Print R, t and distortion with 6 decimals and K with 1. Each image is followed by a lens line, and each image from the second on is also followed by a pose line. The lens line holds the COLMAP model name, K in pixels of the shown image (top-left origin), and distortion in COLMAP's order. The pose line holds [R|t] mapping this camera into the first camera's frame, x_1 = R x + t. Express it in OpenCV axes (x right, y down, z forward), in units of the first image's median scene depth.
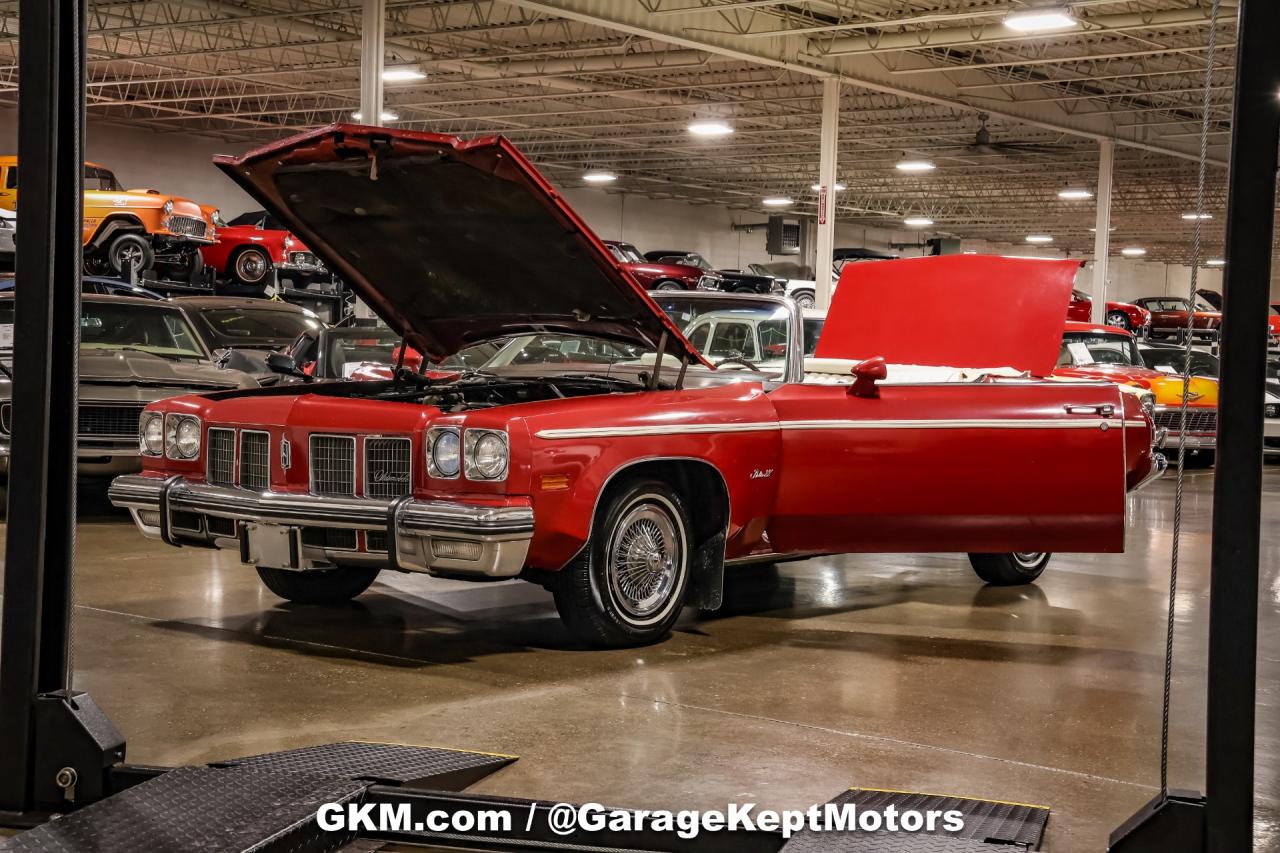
lens RADIAL K [[2262.5, 0, 657.7], [0, 2262.5, 424.4], [0, 0, 1]] dist [0.192043, 0.023933]
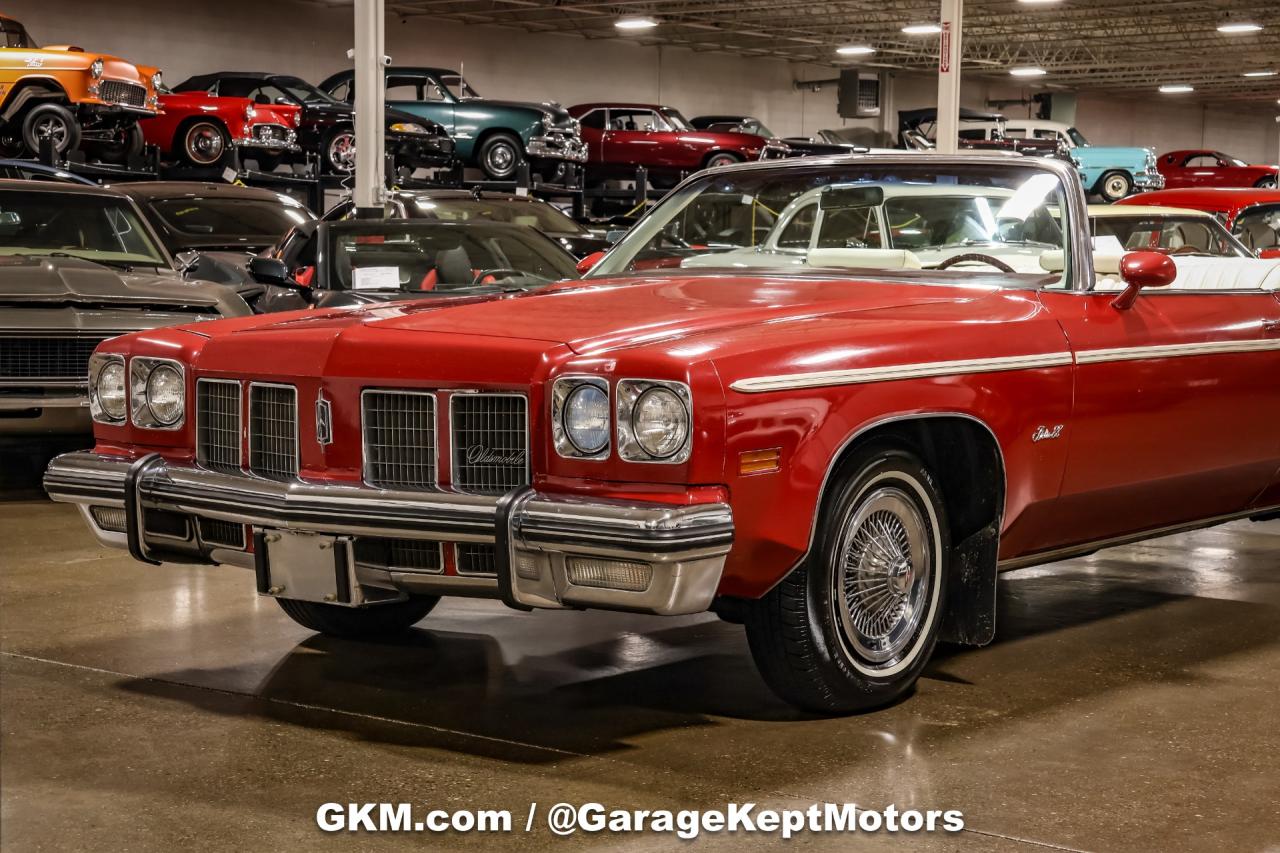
lens RADIAL K [[2599.7, 0, 640.0], [0, 2599.7, 426.5], [0, 0, 1]] dist [0.271978, 0.604017]
pose [[0.999768, -0.019985, -0.008074, -0.042819], [0.020285, 0.999036, 0.038921, -0.007504], [0.007288, -0.039076, 0.999210, 0.167690]]
